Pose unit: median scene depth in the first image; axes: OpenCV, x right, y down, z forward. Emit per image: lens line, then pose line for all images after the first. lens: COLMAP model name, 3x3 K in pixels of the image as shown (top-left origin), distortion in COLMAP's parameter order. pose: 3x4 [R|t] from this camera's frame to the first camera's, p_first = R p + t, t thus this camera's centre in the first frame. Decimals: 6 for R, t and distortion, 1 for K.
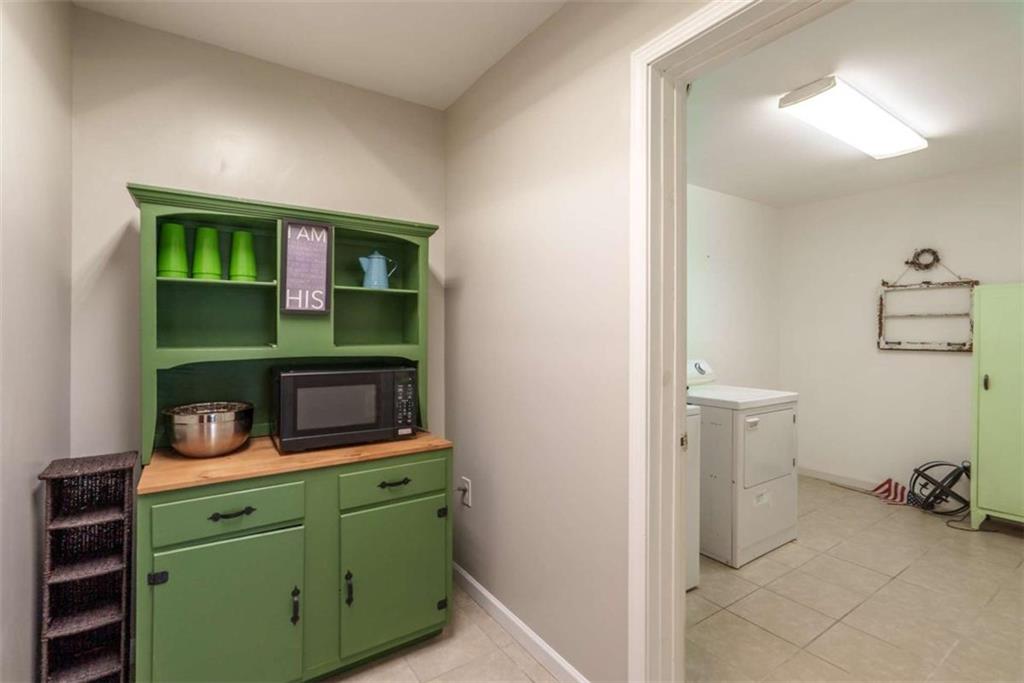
lens RADIAL K [[465.8, 0, 511.9], [0, 465.8, 326.9], [0, 0, 1]] dist [-0.001989, -0.000074]
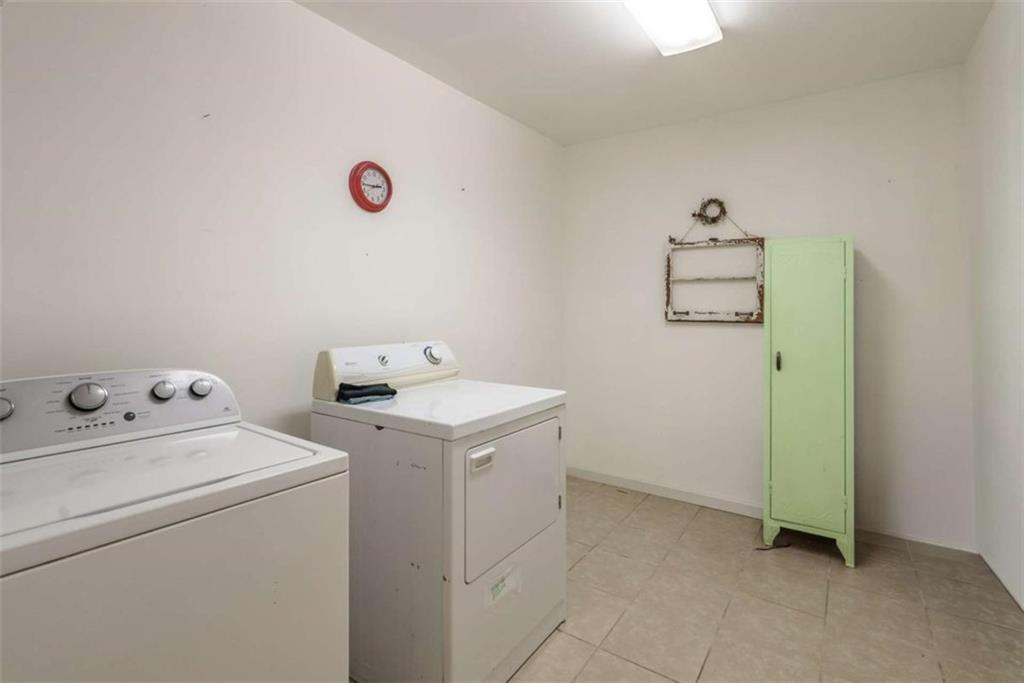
lens RADIAL K [[480.9, 0, 512.3], [0, 480.9, 287.9], [0, 0, 1]] dist [0.000010, 0.000187]
pose [[0.933479, 0.012808, 0.358403, 0.255599], [-0.002529, 0.999572, -0.029135, 0.016496], [-0.358623, 0.026290, 0.933112, 0.337384]]
